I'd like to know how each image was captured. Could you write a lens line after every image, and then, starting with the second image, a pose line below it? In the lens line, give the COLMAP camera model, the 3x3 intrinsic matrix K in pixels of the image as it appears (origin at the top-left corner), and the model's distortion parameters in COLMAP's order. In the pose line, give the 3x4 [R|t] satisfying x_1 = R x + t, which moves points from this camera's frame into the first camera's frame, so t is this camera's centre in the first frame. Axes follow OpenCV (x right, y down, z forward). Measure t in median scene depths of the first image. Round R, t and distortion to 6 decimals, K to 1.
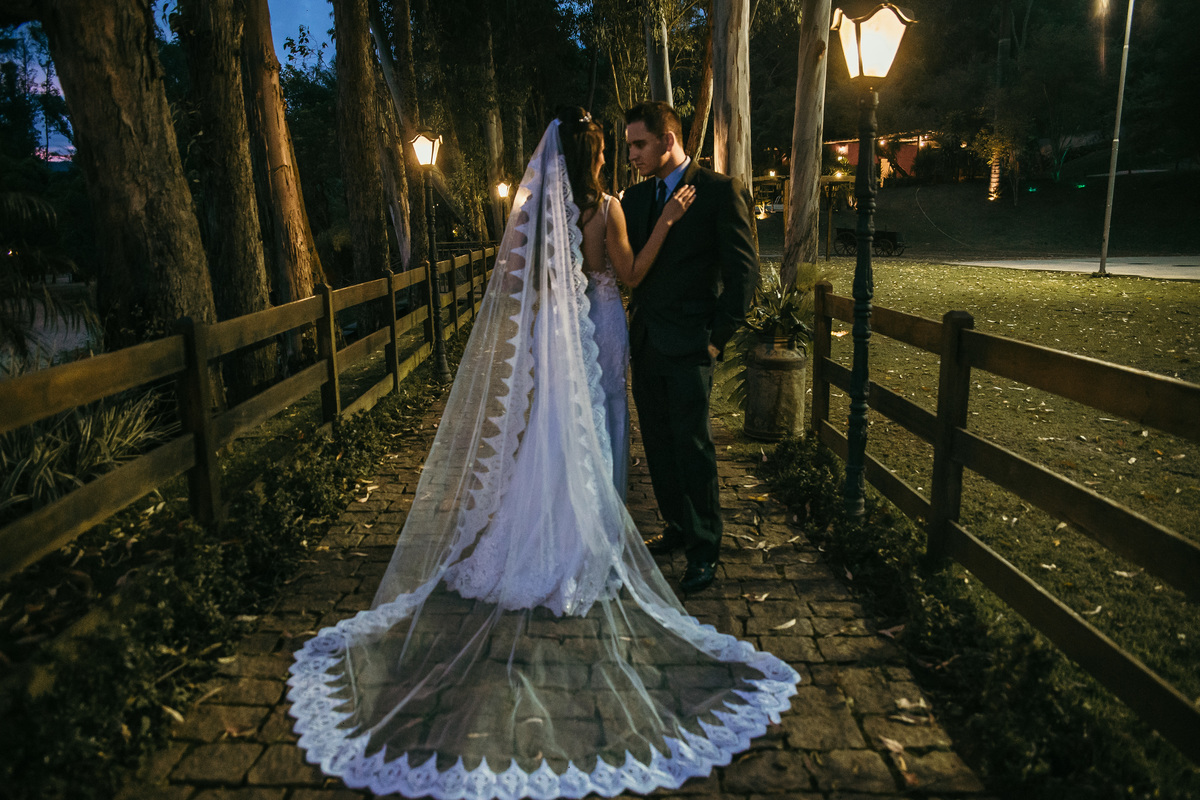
lens RADIAL K [[856.9, 0, 599.4], [0, 856.9, 391.0], [0, 0, 1]] dist [-0.116983, 0.101905]
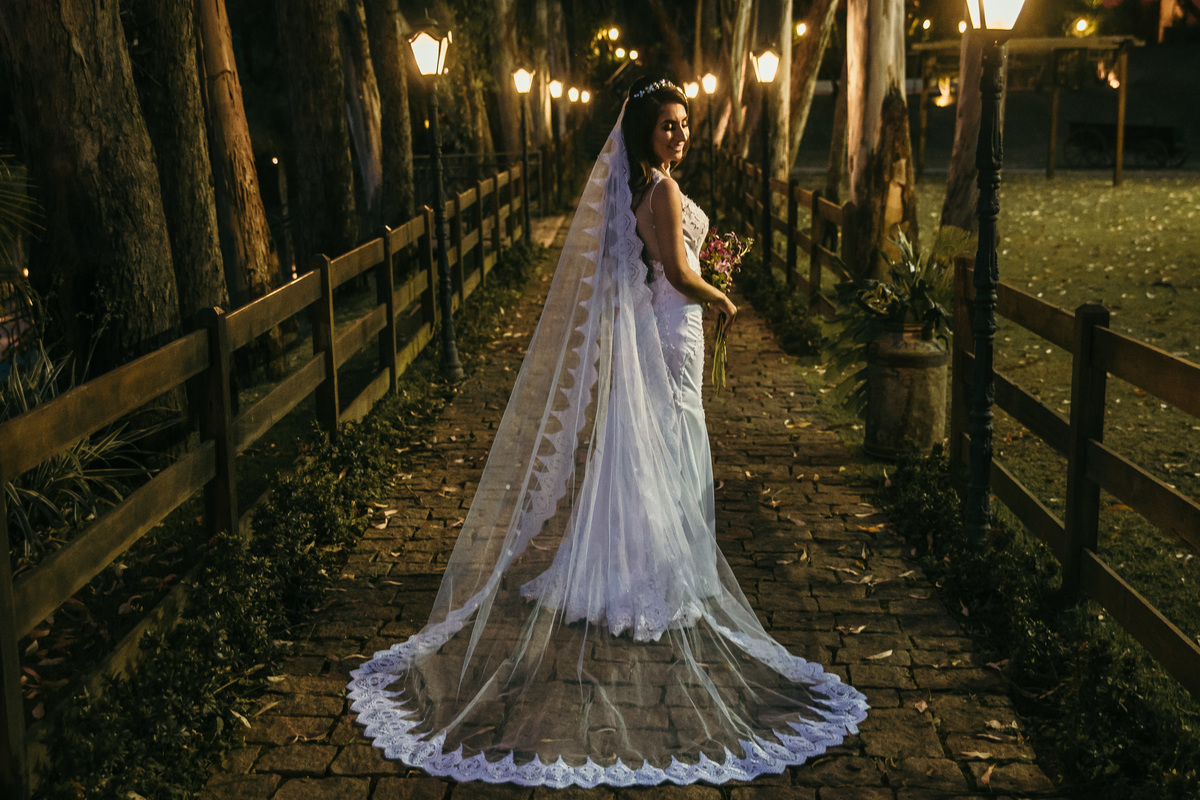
lens RADIAL K [[1457.8, 0, 600.0], [0, 1457.8, 400.0], [0, 0, 1]] dist [0.027180, 0.061393]
pose [[0.998899, 0.006372, -0.046482, -0.004906], [-0.006133, 0.999967, 0.005289, -0.001149], [0.046514, -0.004998, 0.998905, -0.372673]]
